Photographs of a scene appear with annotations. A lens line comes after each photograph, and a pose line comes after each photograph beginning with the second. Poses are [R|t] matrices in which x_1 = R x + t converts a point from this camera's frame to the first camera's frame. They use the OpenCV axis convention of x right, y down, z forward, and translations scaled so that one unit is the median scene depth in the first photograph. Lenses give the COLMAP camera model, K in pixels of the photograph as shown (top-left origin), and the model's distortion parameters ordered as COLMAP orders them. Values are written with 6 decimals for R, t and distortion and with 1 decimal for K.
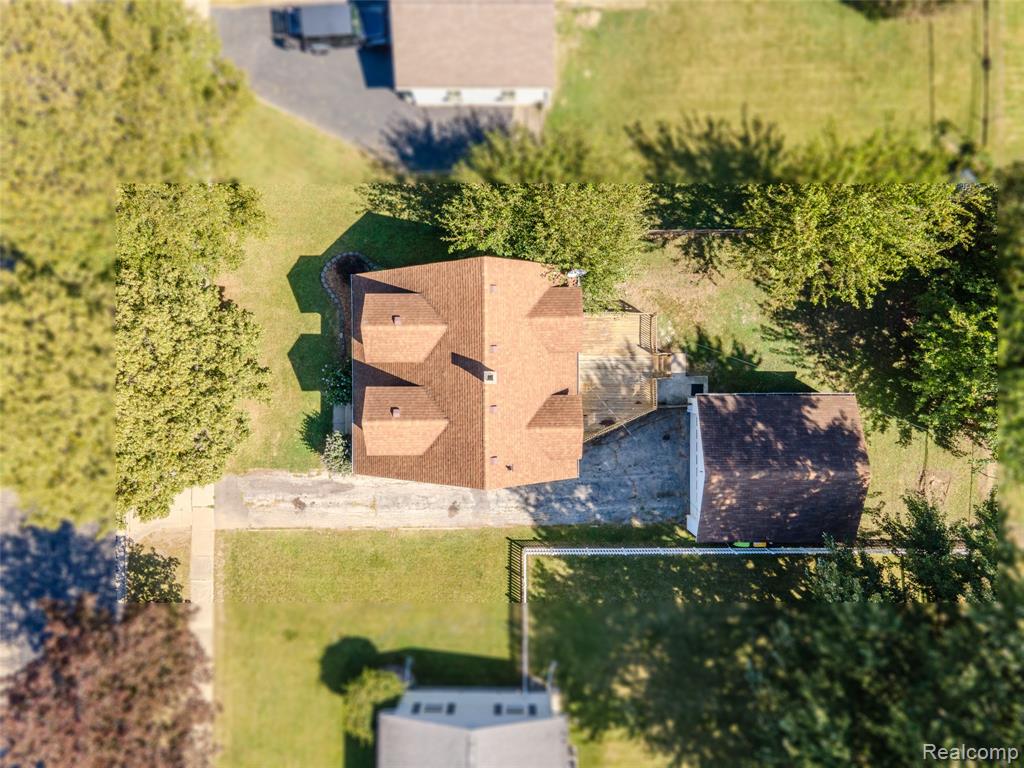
lens RADIAL K [[730.7, 0, 507.3], [0, 730.7, 383.7], [0, 0, 1]] dist [0.025893, 0.016487]
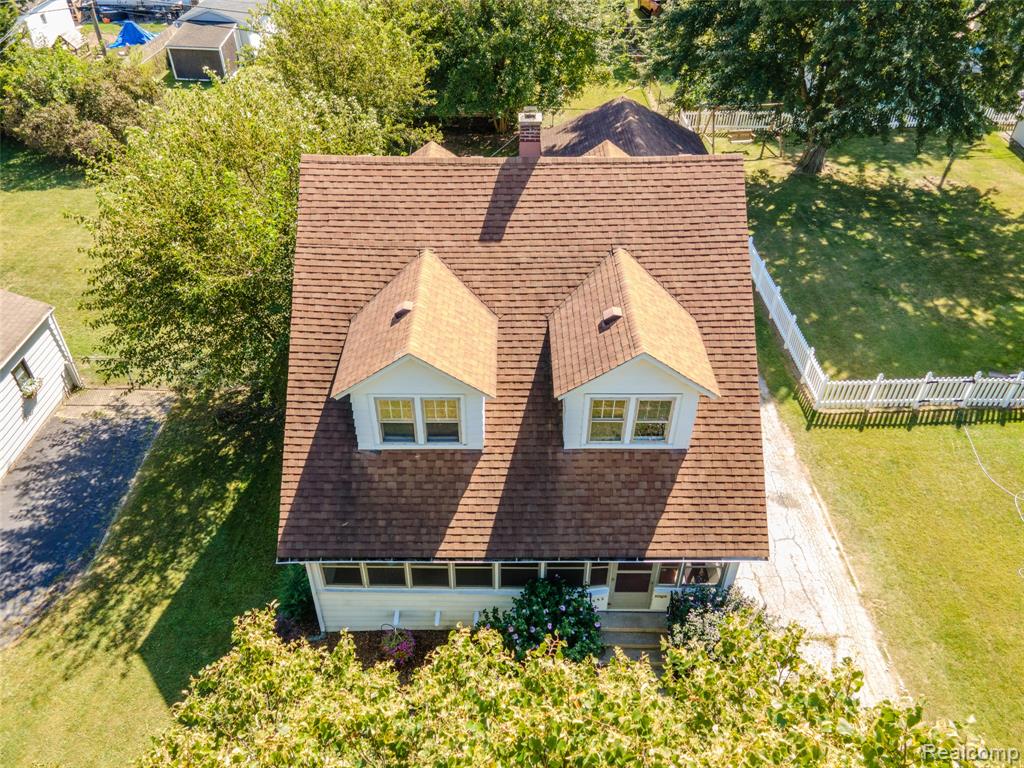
lens RADIAL K [[730.7, 0, 515.0], [0, 730.7, 381.4], [0, 0, 1]] dist [0.025893, 0.016487]
pose [[0.003229, -0.631275, 0.775552, -0.422111], [0.999963, -0.004191, -0.007574, -0.012019], [0.008032, 0.775548, 0.631238, 0.611562]]
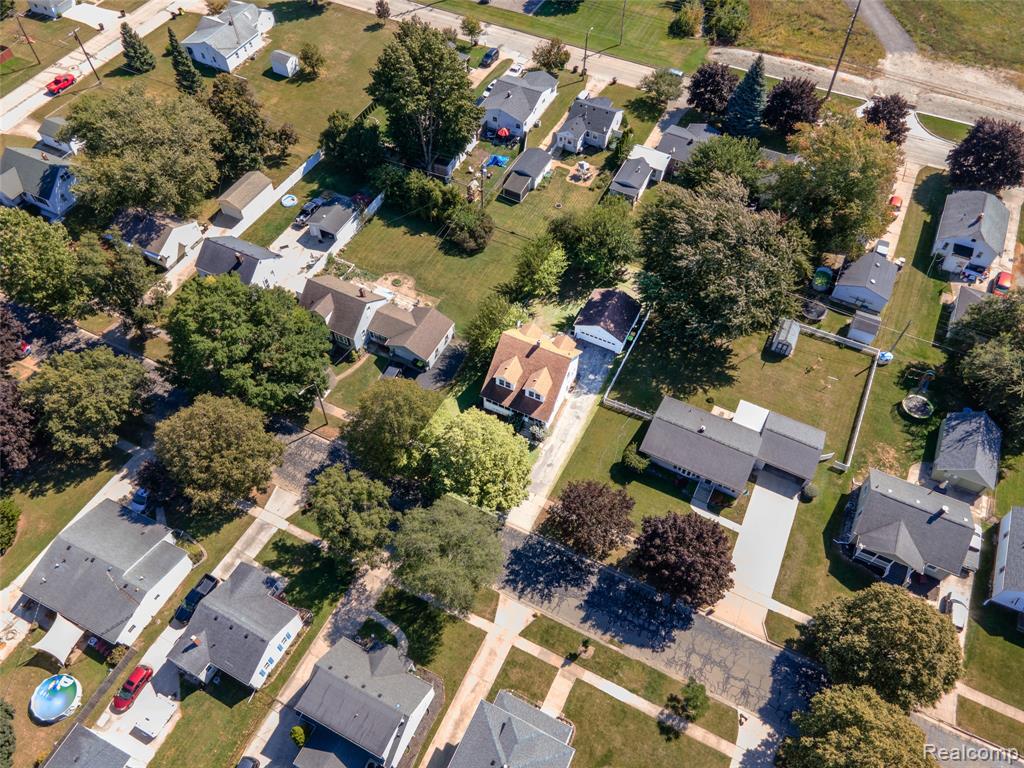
lens RADIAL K [[730.7, 0, 512.9], [0, 730.7, 383.4], [0, 0, 1]] dist [0.025893, 0.016487]
pose [[0.443047, -0.721649, 0.531913, -1.404718], [0.896492, 0.354318, -0.266011, 0.592567], [0.003500, 0.594711, 0.803932, -1.054321]]
